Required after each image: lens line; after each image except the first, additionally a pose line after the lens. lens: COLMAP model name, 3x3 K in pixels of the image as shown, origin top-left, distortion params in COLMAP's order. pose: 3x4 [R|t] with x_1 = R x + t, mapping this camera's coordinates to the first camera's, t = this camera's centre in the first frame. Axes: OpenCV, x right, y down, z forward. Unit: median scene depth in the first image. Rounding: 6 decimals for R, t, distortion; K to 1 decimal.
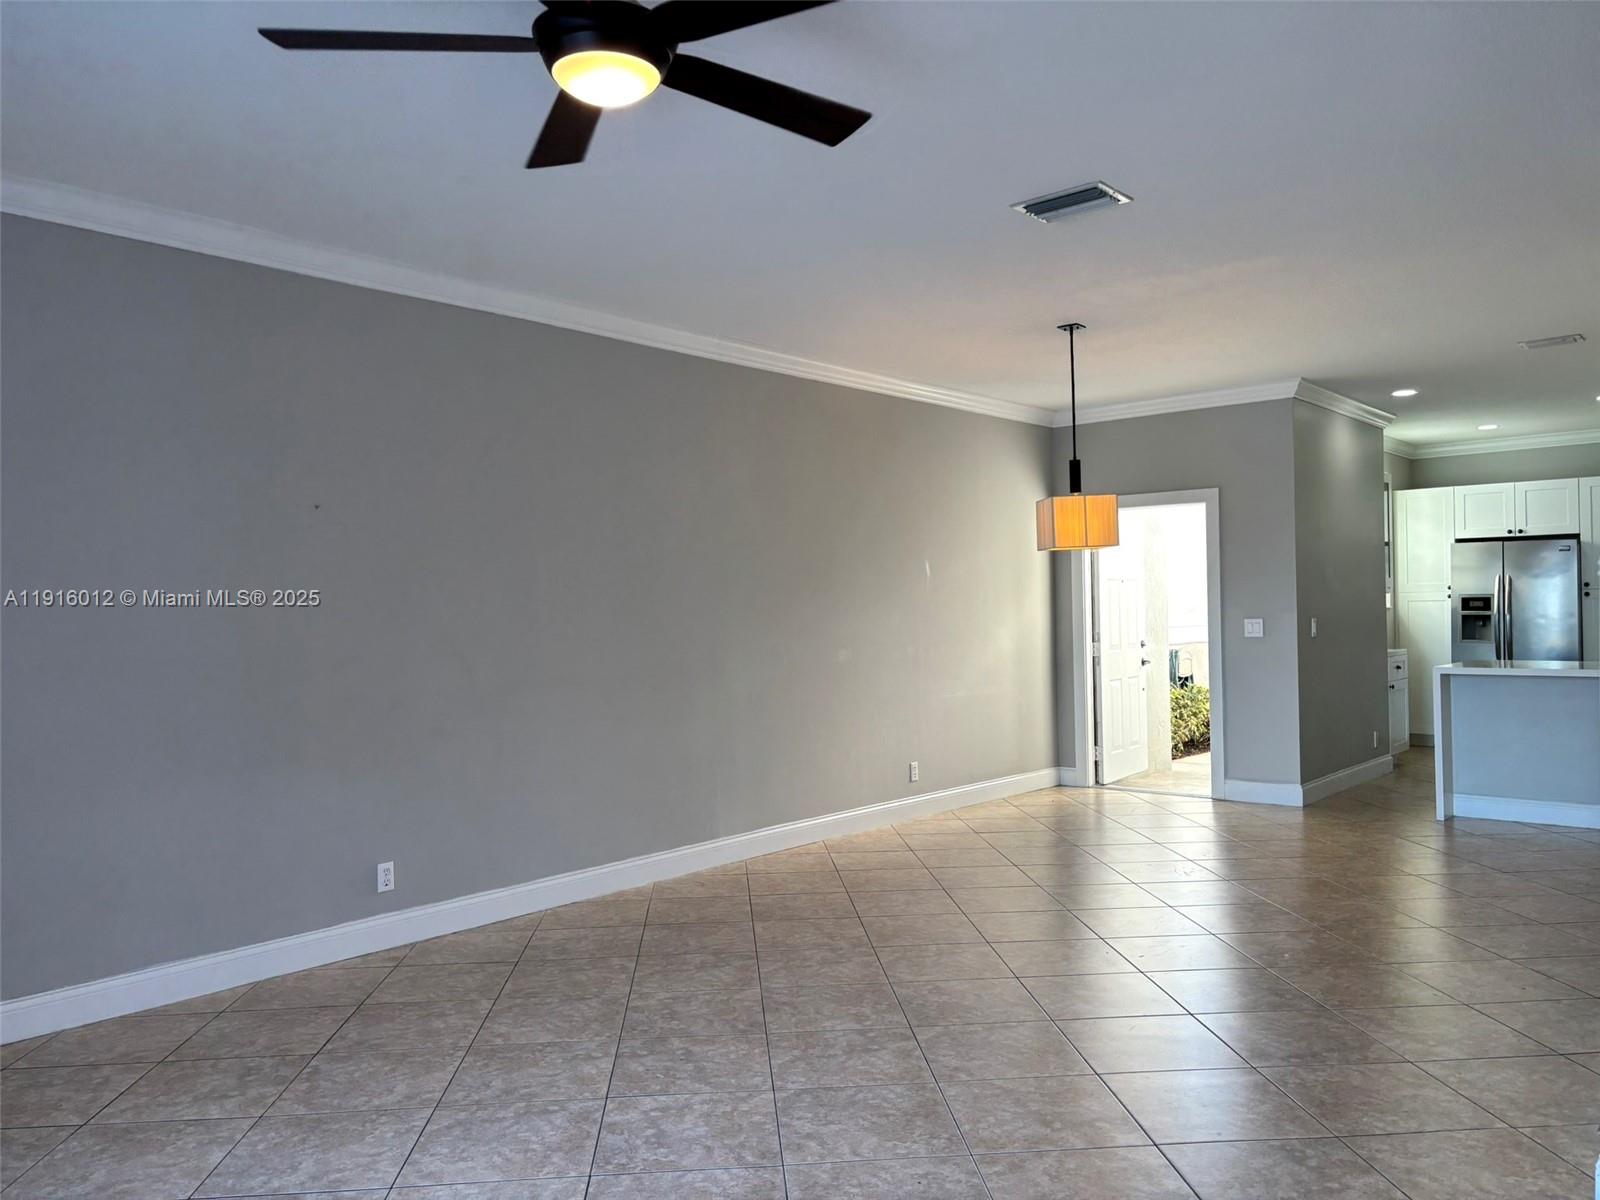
lens RADIAL K [[1209.8, 0, 814.6], [0, 1209.8, 586.7], [0, 0, 1]] dist [0.034669, -0.033133]
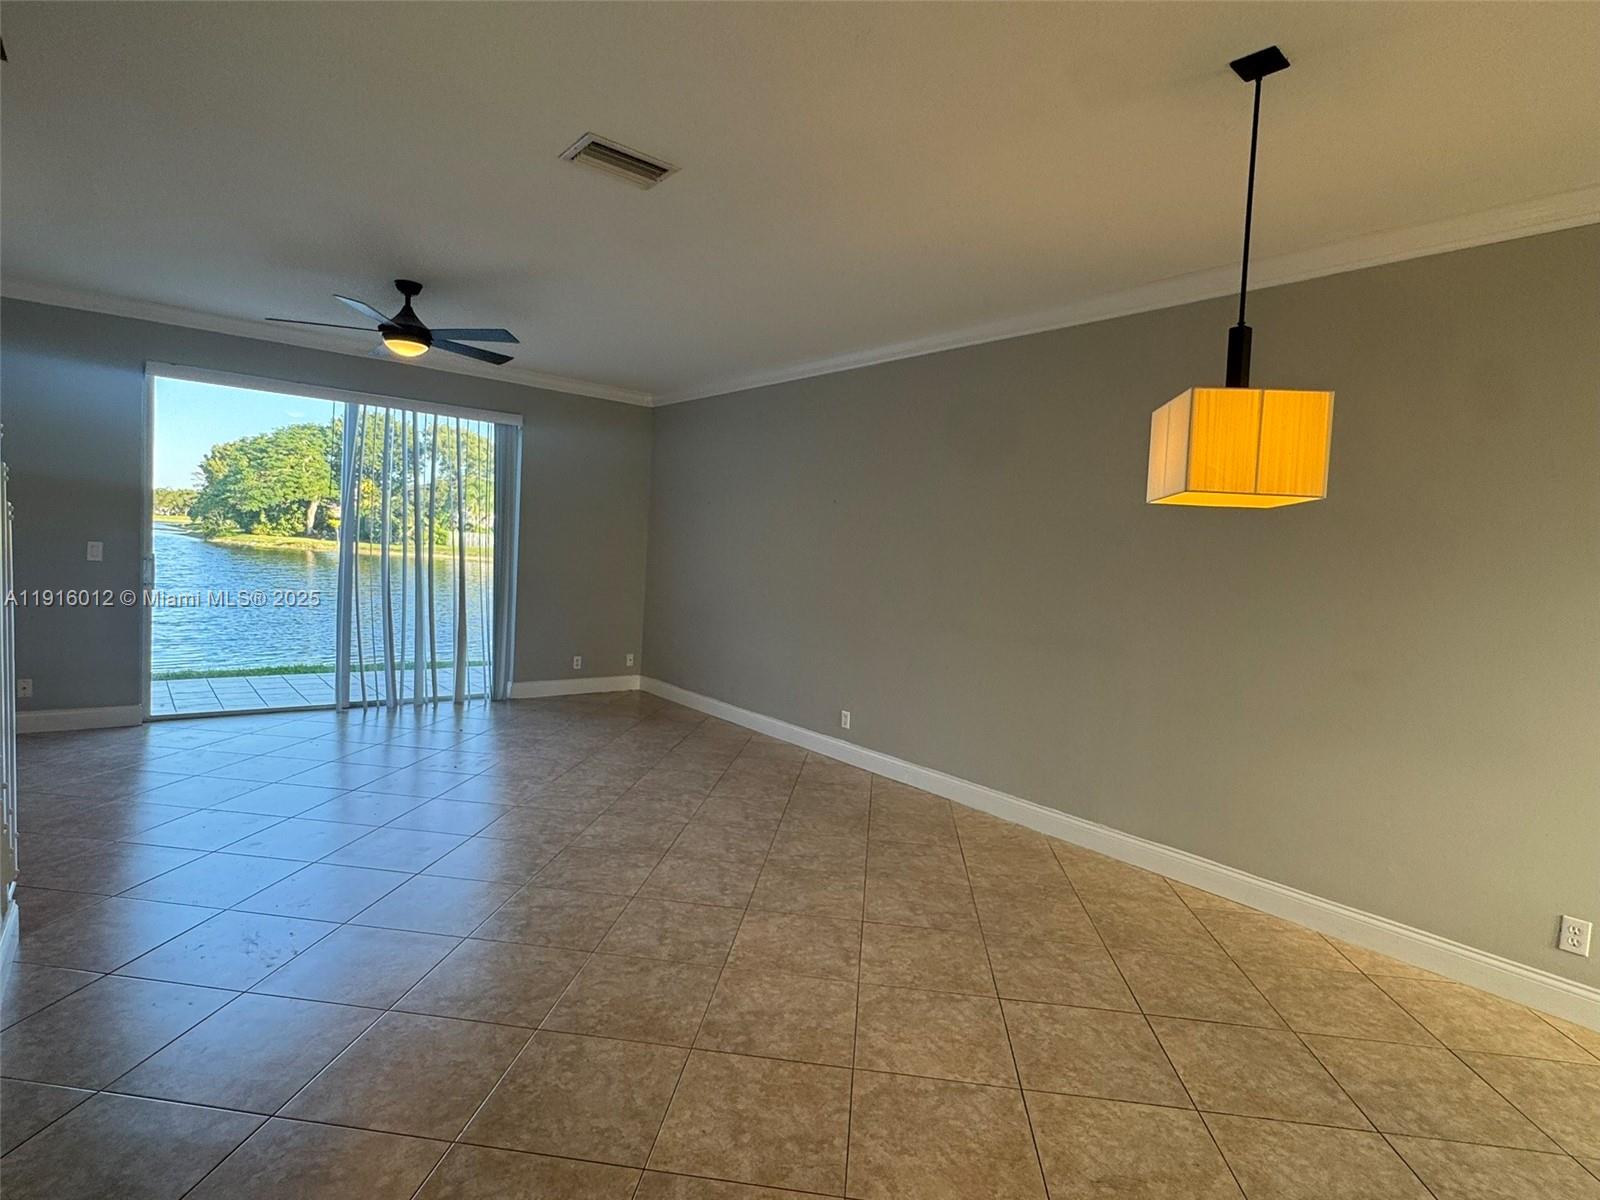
lens RADIAL K [[819.7, 0, 794.1], [0, 819.7, 602.7], [0, 0, 1]] dist [-0.009989, 0.004873]
pose [[-0.190370, 0.071653, -0.979094, 0.840782], [-0.037582, 0.996070, 0.080203, -0.012751], [0.980993, 0.052064, -0.186929, 1.252621]]
